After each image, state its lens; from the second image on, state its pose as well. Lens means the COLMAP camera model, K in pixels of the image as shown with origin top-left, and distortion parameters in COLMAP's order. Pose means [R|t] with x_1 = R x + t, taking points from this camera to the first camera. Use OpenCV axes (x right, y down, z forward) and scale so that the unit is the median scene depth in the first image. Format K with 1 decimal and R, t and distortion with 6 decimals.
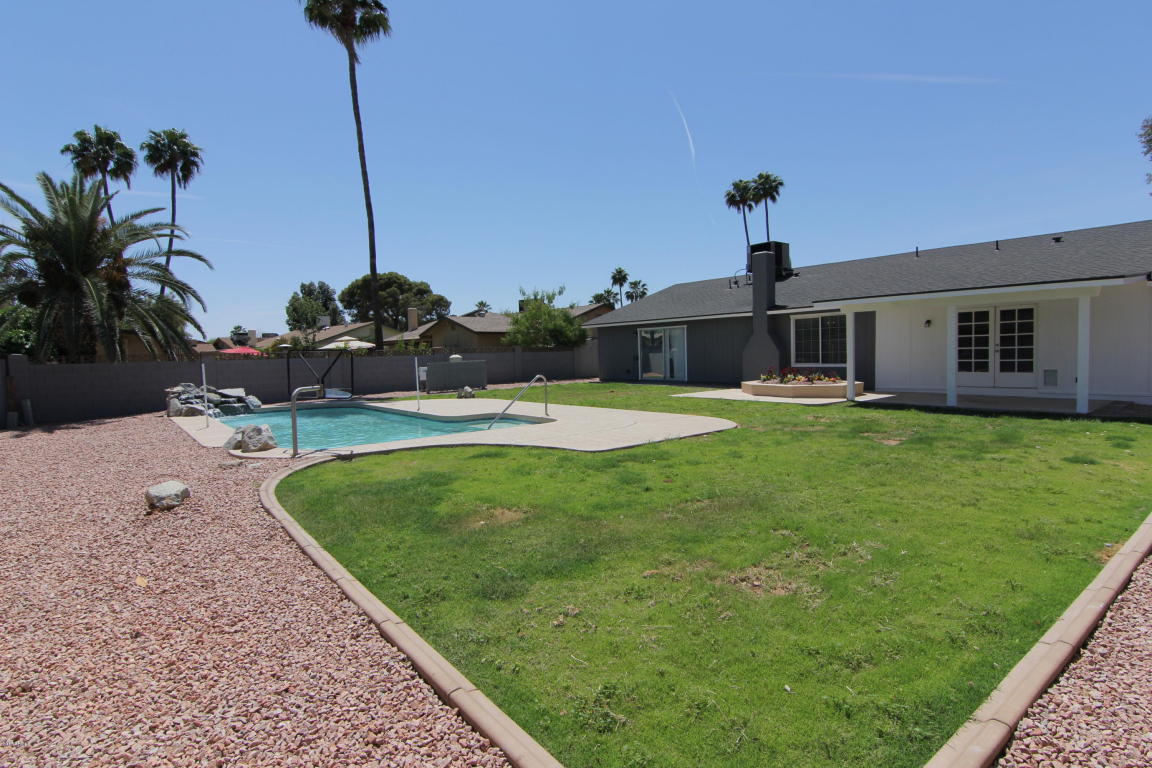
lens RADIAL K [[582.6, 0, 576.6], [0, 582.6, 381.3], [0, 0, 1]] dist [-0.002497, -0.014657]
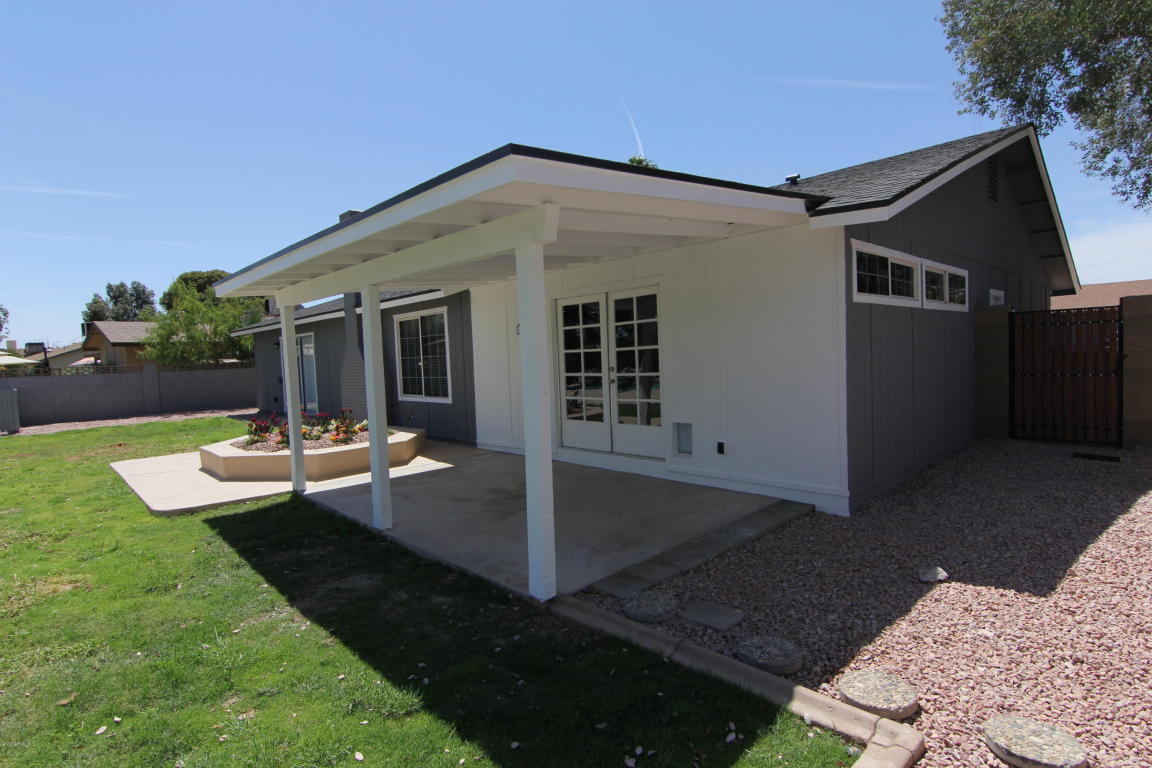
lens RADIAL K [[582.6, 0, 576.6], [0, 582.6, 381.3], [0, 0, 1]] dist [-0.002497, -0.014657]
pose [[0.995904, -0.015724, 0.089045, 0.620199], [0.016302, 0.999850, -0.005772, -0.047298], [-0.088941, 0.007200, 0.996011, 0.473378]]
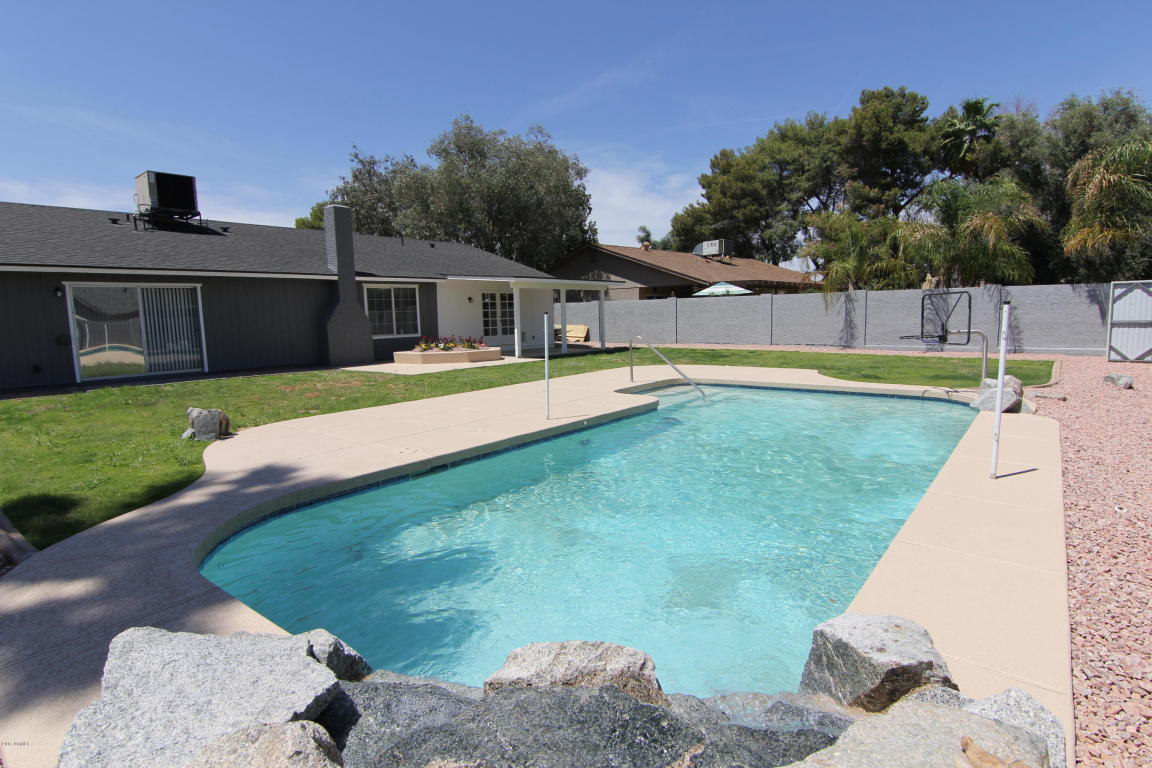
lens RADIAL K [[590.6, 0, 576.0], [0, 590.6, 384.0], [0, 0, 1]] dist [-0.021723, -0.000039]
pose [[-0.208384, -0.088483, 0.974036, -0.768332], [0.075241, 0.991498, 0.106166, -0.036245], [-0.975149, 0.095411, -0.199955, 1.079123]]
